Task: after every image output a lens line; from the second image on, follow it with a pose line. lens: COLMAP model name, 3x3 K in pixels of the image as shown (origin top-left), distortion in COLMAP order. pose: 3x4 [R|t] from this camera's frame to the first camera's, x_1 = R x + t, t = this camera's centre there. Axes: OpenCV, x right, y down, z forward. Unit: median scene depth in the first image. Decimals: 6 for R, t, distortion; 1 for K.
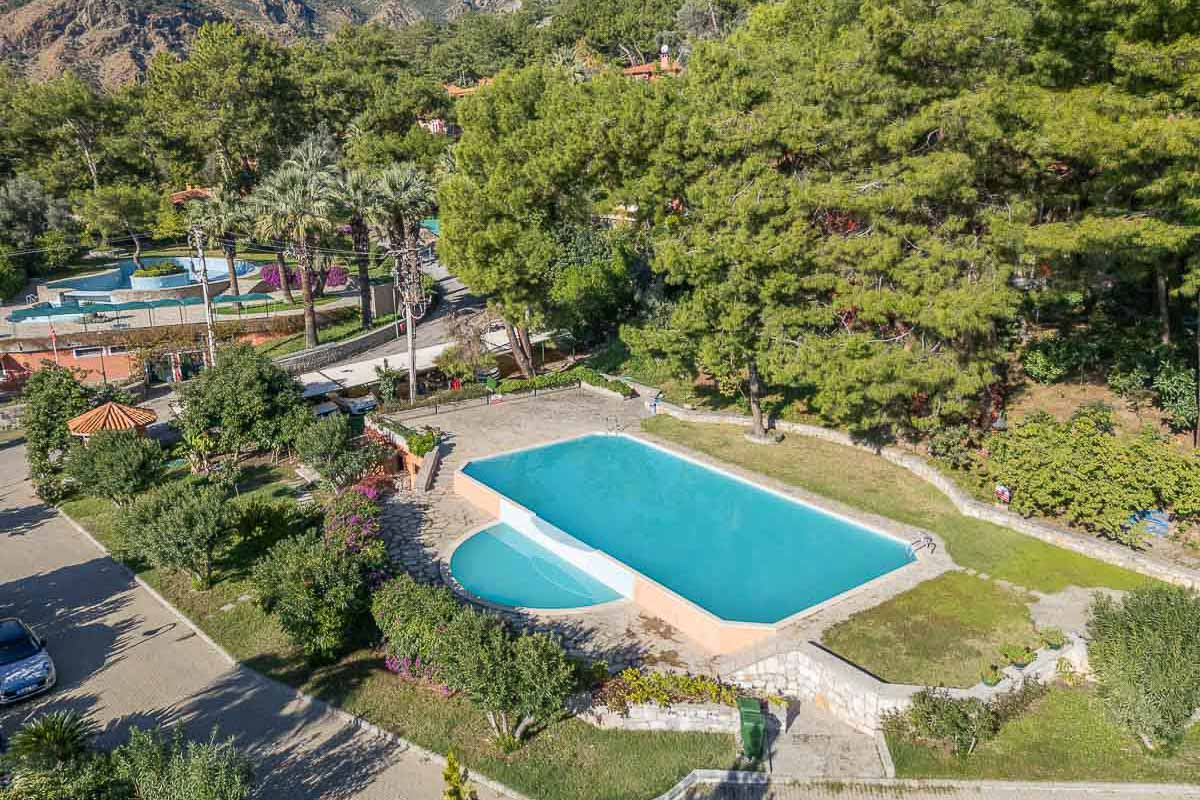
lens RADIAL K [[880.9, 0, 597.1], [0, 880.9, 396.0], [0, 0, 1]] dist [0.075475, -0.063140]
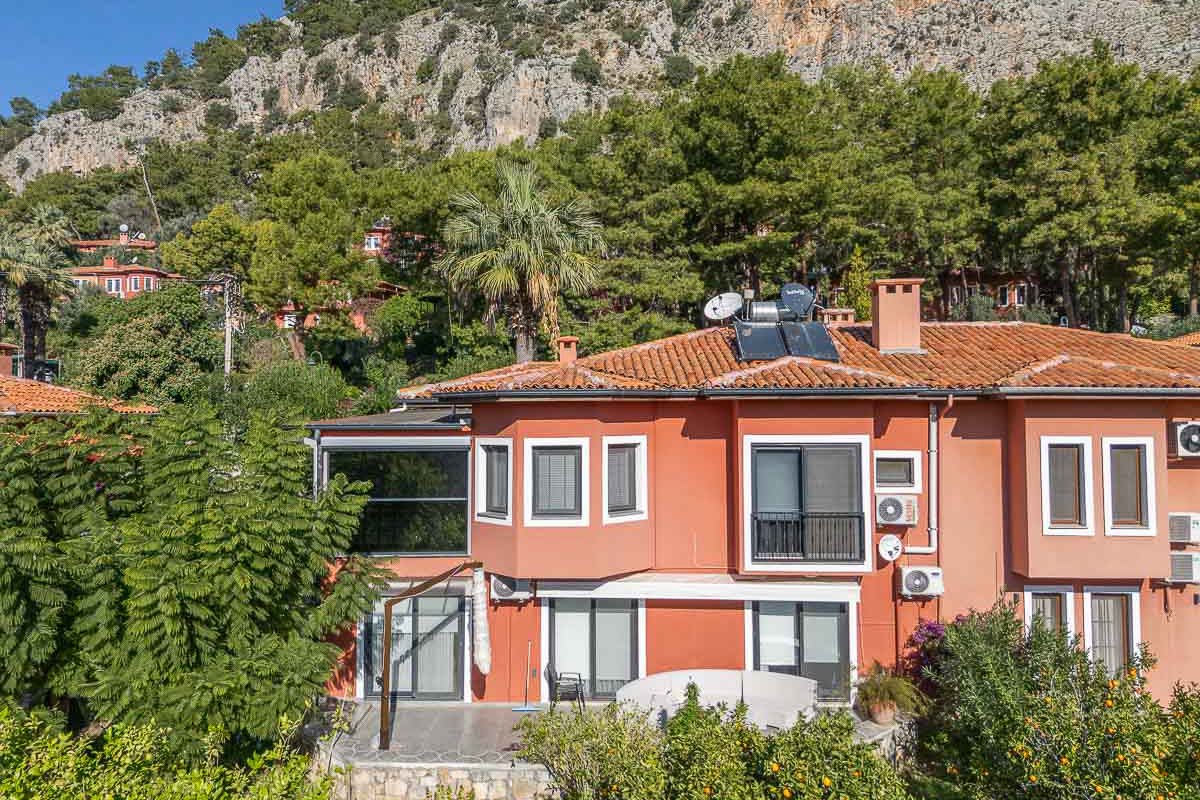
lens RADIAL K [[880.9, 0, 597.8], [0, 880.9, 392.1], [0, 0, 1]] dist [0.075475, -0.063140]
pose [[0.718968, 0.025743, 0.694566, -0.920300], [0.176074, 0.959971, -0.217840, 0.438233], [-0.672371, 0.278915, 0.685656, -0.123712]]
